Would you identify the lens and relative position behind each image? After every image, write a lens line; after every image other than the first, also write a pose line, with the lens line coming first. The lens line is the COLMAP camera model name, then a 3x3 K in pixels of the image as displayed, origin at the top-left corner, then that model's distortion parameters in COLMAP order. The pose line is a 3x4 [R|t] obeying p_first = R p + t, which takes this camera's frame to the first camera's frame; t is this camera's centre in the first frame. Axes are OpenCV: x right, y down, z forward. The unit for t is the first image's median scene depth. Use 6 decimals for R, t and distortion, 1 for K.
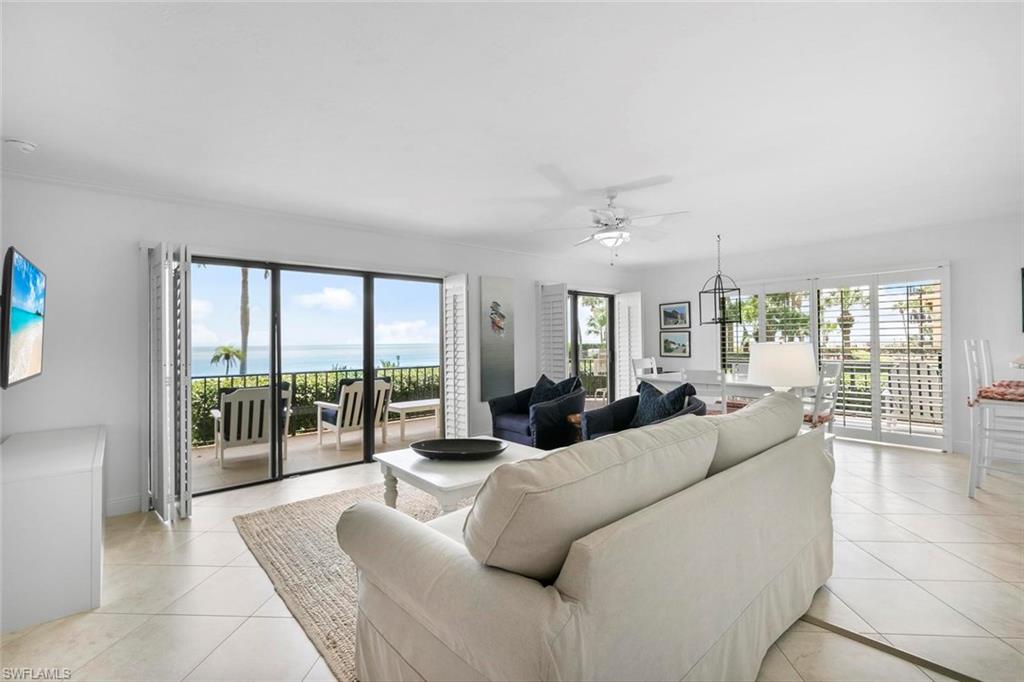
lens RADIAL K [[471.9, 0, 512.0], [0, 471.9, 341.0], [0, 0, 1]] dist [-0.002175, -0.000595]
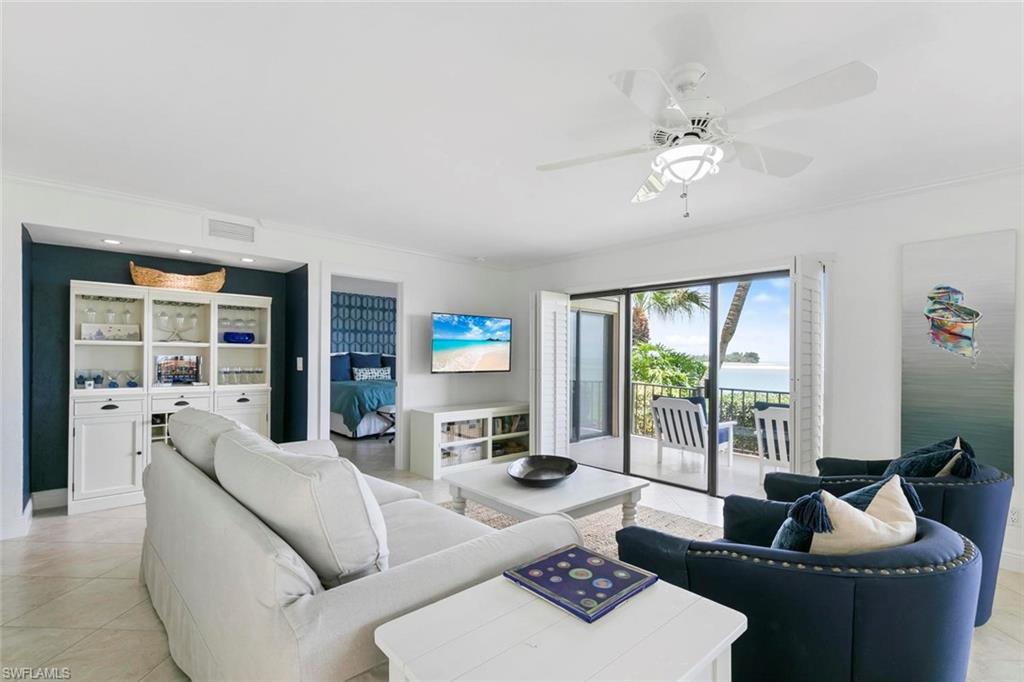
lens RADIAL K [[457.9, 0, 509.5], [0, 457.9, 350.7], [0, 0, 1]] dist [-0.000148, -0.000150]
pose [[0.014556, 0.001901, -0.999892, 0.528731], [-0.013423, 0.999908, 0.001705, -0.008017], [0.999804, 0.013397, 0.014581, 0.593483]]
